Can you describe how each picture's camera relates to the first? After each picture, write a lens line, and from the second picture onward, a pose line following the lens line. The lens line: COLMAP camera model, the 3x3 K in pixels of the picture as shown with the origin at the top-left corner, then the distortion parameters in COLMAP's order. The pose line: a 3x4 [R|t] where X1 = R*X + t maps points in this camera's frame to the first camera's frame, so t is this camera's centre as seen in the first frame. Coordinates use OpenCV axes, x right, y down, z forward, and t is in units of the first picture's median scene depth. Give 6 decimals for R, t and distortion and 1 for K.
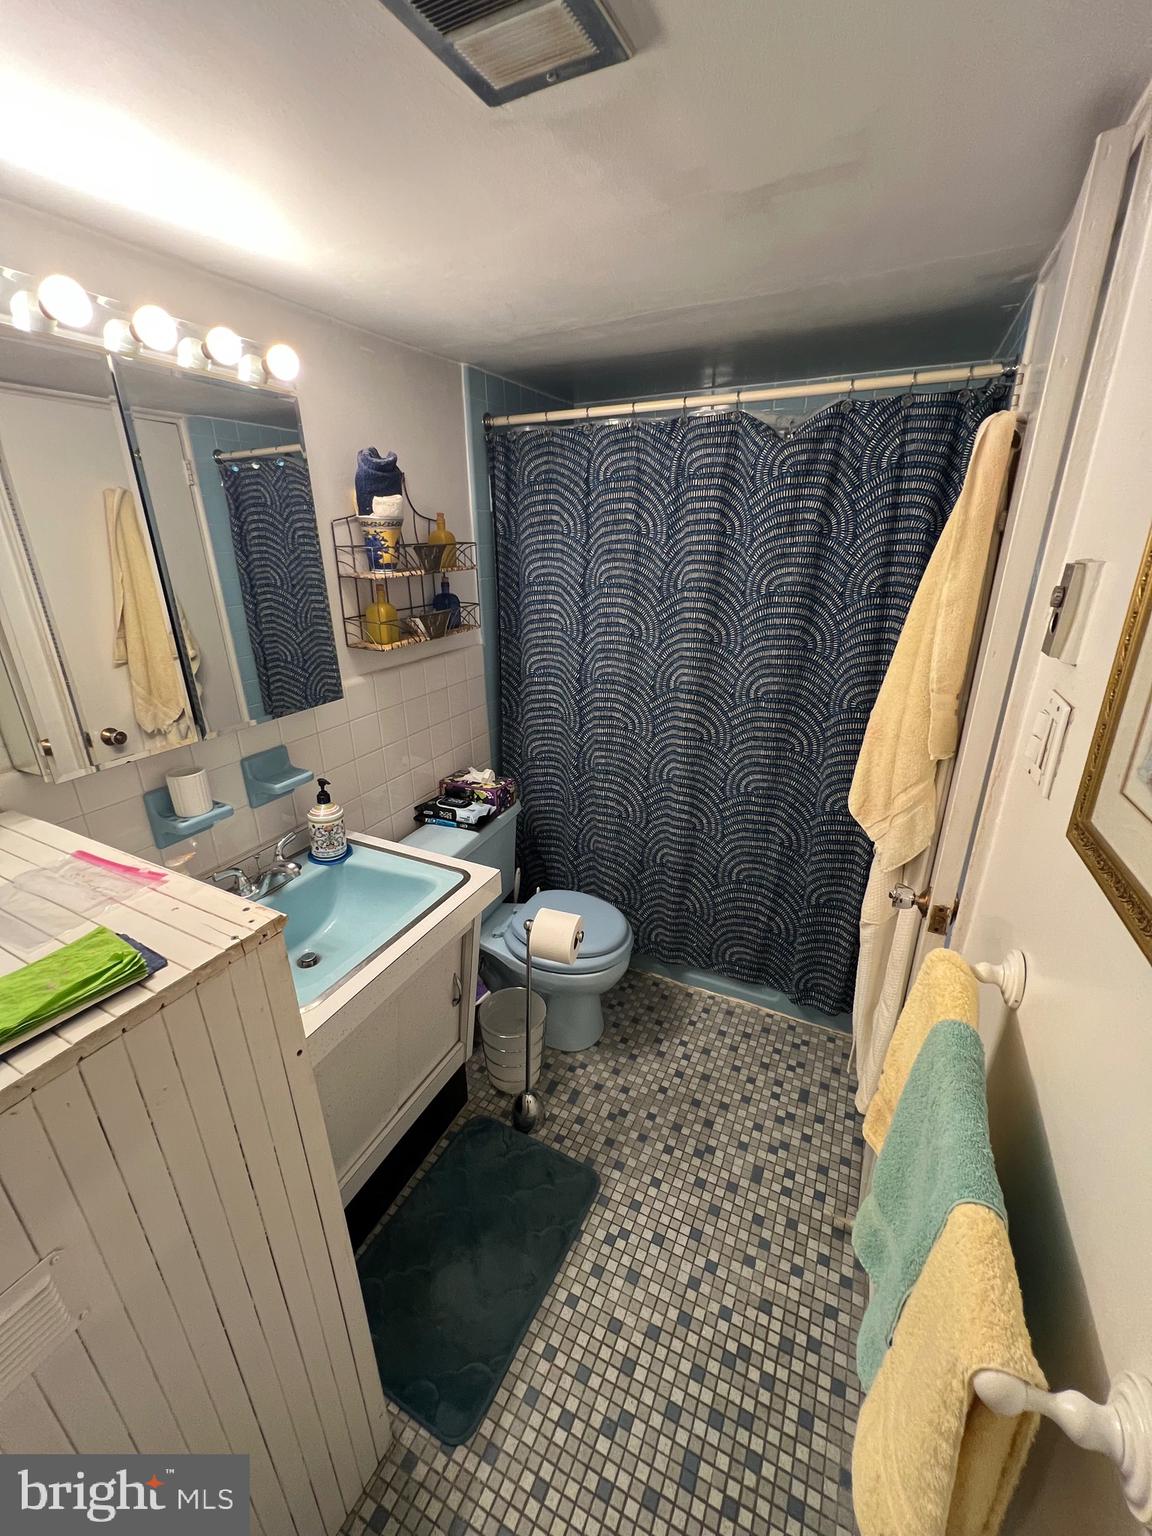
lens RADIAL K [[615.3, 0, 575.6], [0, 615.3, 767.1], [0, 0, 1]] dist [-0.002984, 0.000443]
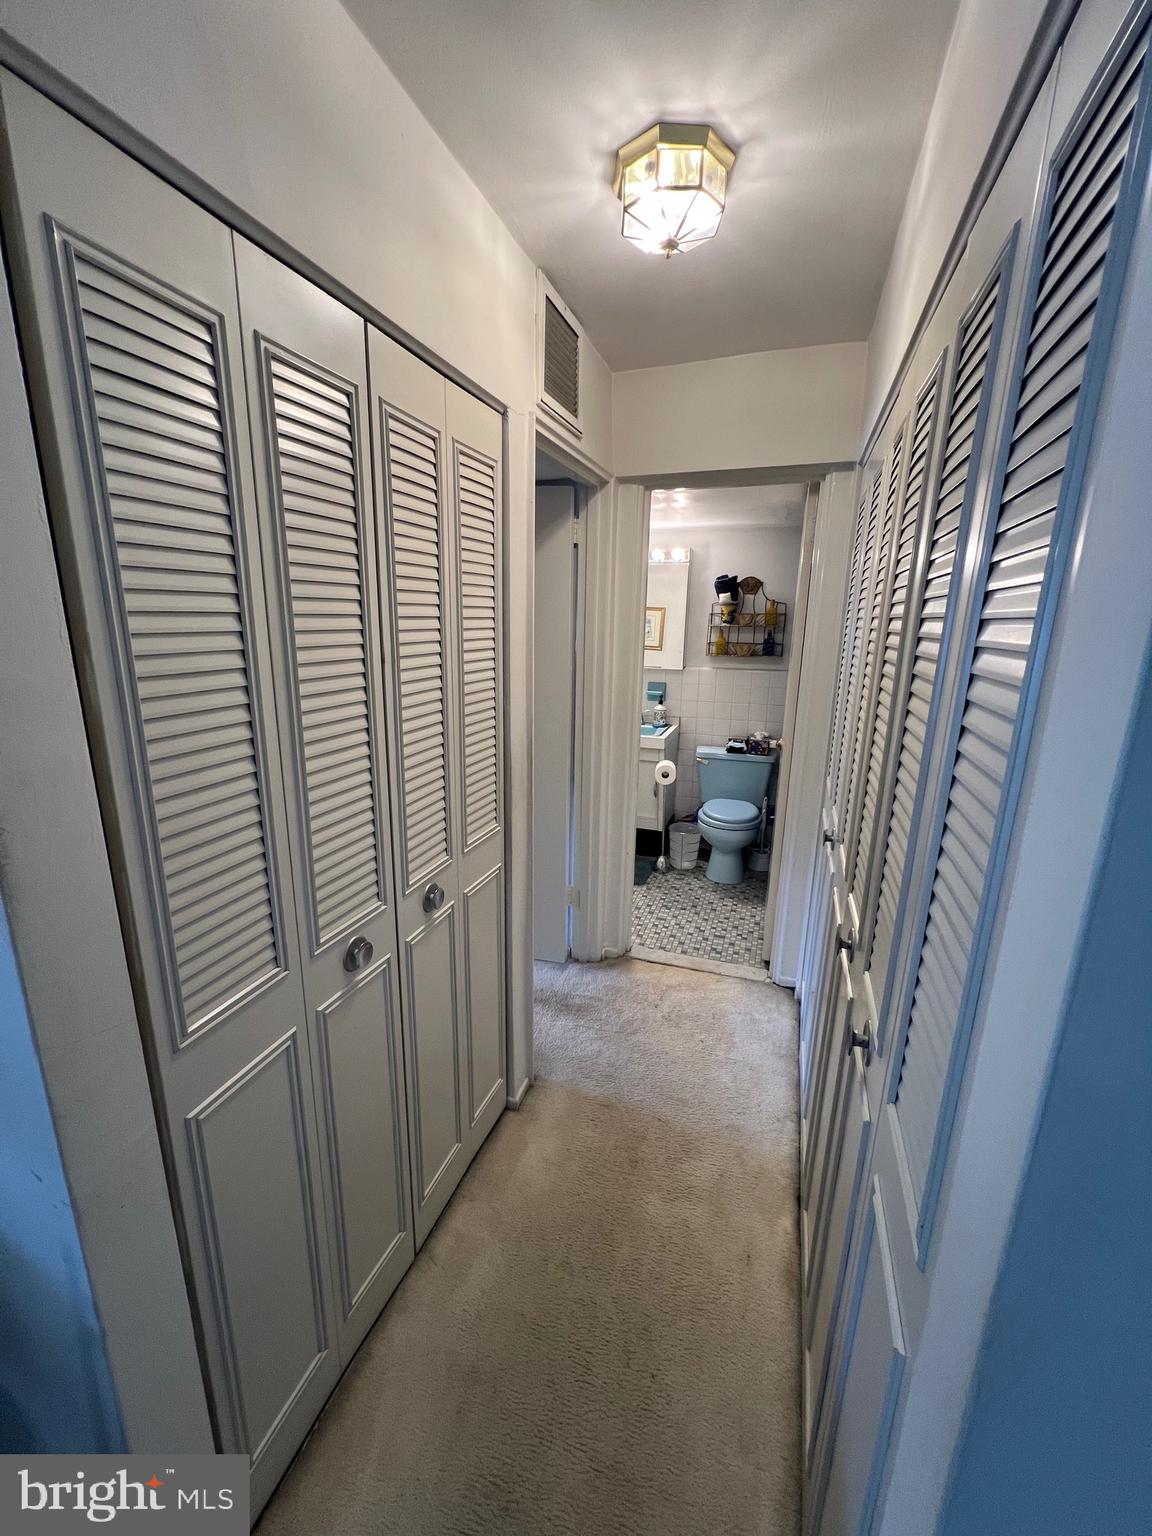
lens RADIAL K [[615.3, 0, 575.5], [0, 615.3, 769.3], [0, 0, 1]] dist [-0.002984, 0.000443]
pose [[0.131201, 0.249252, -0.959510, 1.786468], [-0.363850, 0.912438, 0.187272, -0.042314], [0.922171, 0.324547, 0.210403, 0.149819]]
